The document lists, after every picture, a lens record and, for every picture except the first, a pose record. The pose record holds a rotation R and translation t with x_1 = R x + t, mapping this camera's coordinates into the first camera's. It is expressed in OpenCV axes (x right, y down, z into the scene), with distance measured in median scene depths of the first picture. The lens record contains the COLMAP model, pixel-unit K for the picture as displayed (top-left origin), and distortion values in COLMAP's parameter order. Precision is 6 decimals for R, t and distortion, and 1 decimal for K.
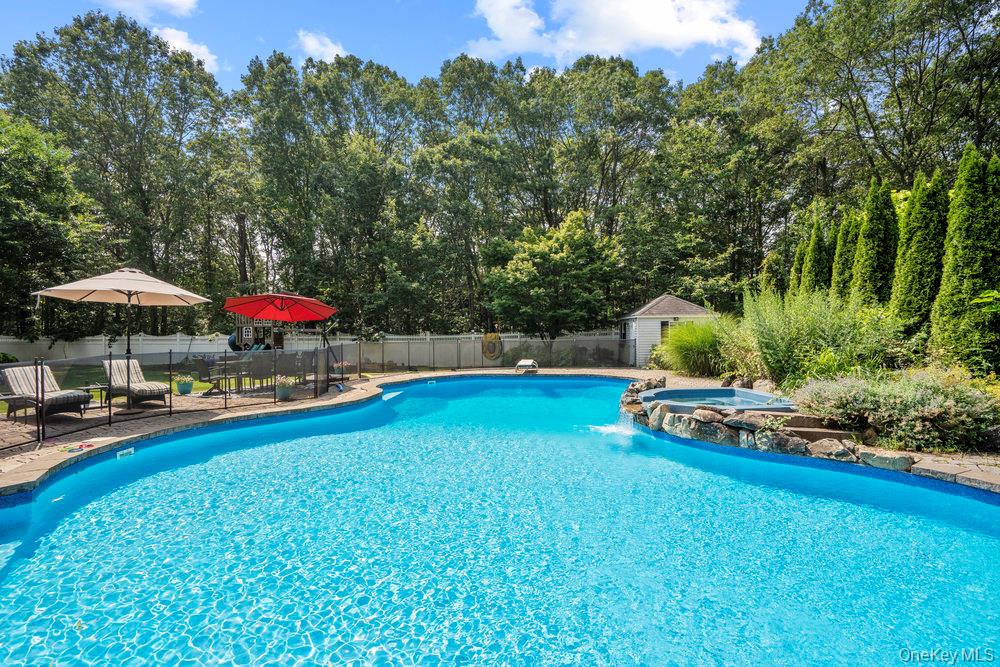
lens RADIAL K [[464.2, 0, 499.8], [0, 464.2, 335.0], [0, 0, 1]] dist [0.000332, 0.000119]
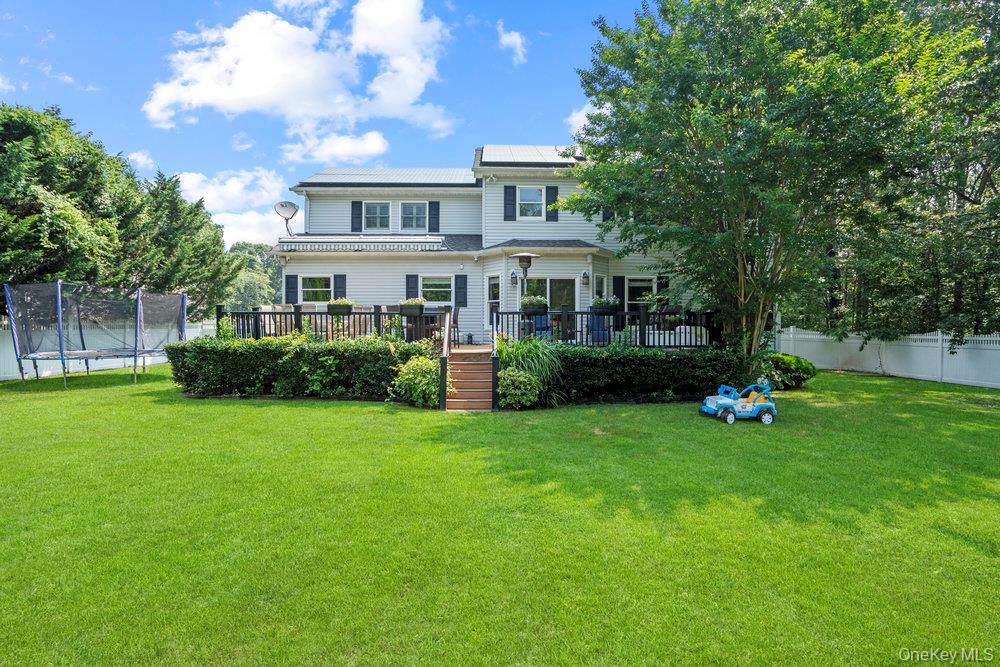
lens RADIAL K [[464.2, 0, 499.9], [0, 464.2, 333.6], [0, 0, 1]] dist [0.000332, 0.000119]
pose [[0.136127, 0.023957, -0.990402, -0.323723], [0.000795, 0.999705, 0.024291, -0.014076], [0.990691, -0.004094, 0.136068, 0.337527]]
